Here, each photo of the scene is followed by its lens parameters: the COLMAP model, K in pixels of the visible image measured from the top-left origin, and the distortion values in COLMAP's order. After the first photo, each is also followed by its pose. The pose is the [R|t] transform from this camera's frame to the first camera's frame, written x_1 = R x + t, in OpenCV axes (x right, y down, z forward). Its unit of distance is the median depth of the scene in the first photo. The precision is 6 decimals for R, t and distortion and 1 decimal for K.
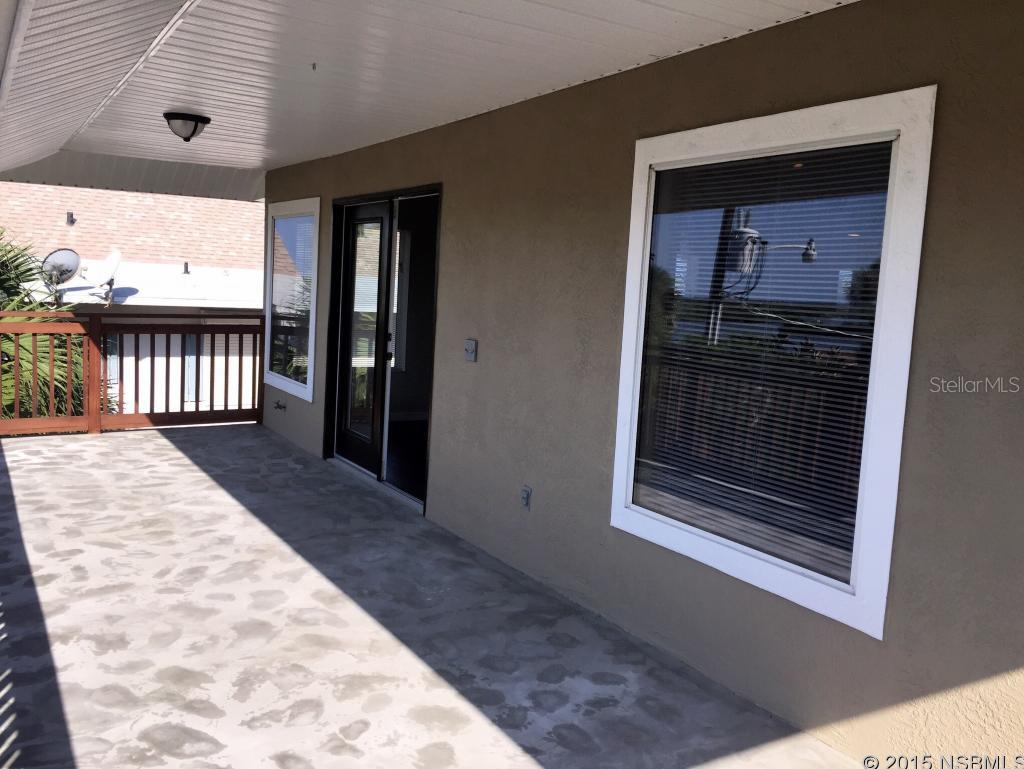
lens RADIAL K [[871.6, 0, 512.0], [0, 871.6, 384.5], [0, 0, 1]] dist [0.097155, -0.160068]
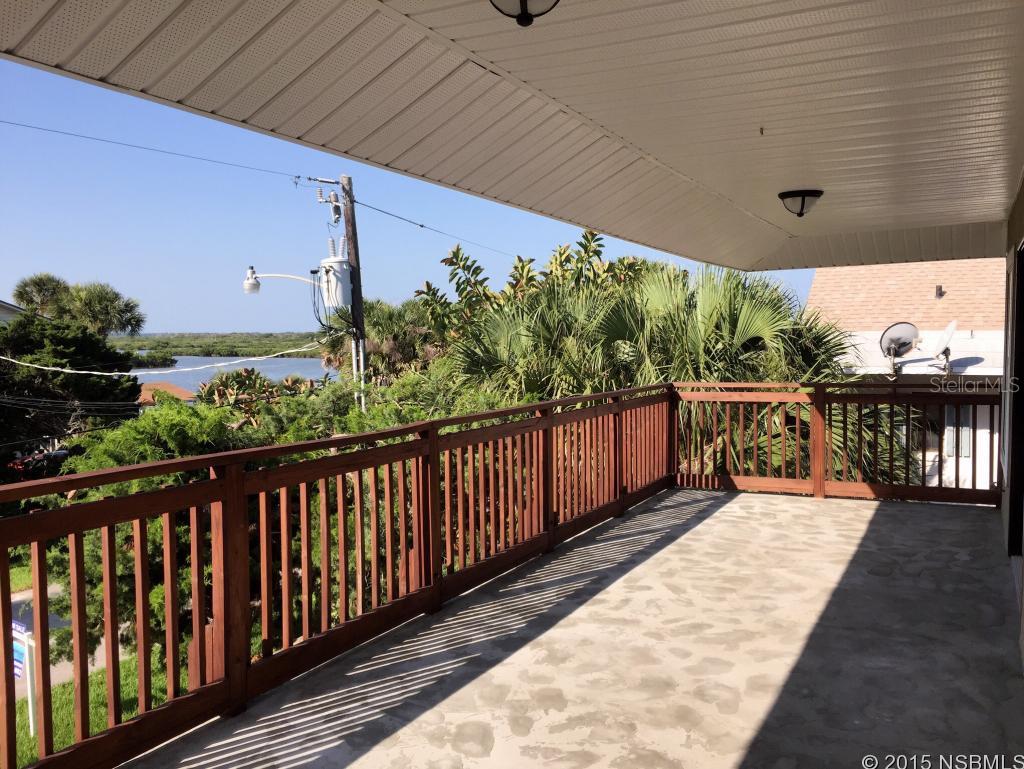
lens RADIAL K [[871.6, 0, 512.0], [0, 871.6, 384.5], [0, 0, 1]] dist [0.097155, -0.160068]
pose [[0.514051, -0.009174, -0.857711, 0.375334], [-0.061009, 0.997019, -0.047229, -0.011176], [0.855587, 0.076606, 0.511959, 0.222318]]
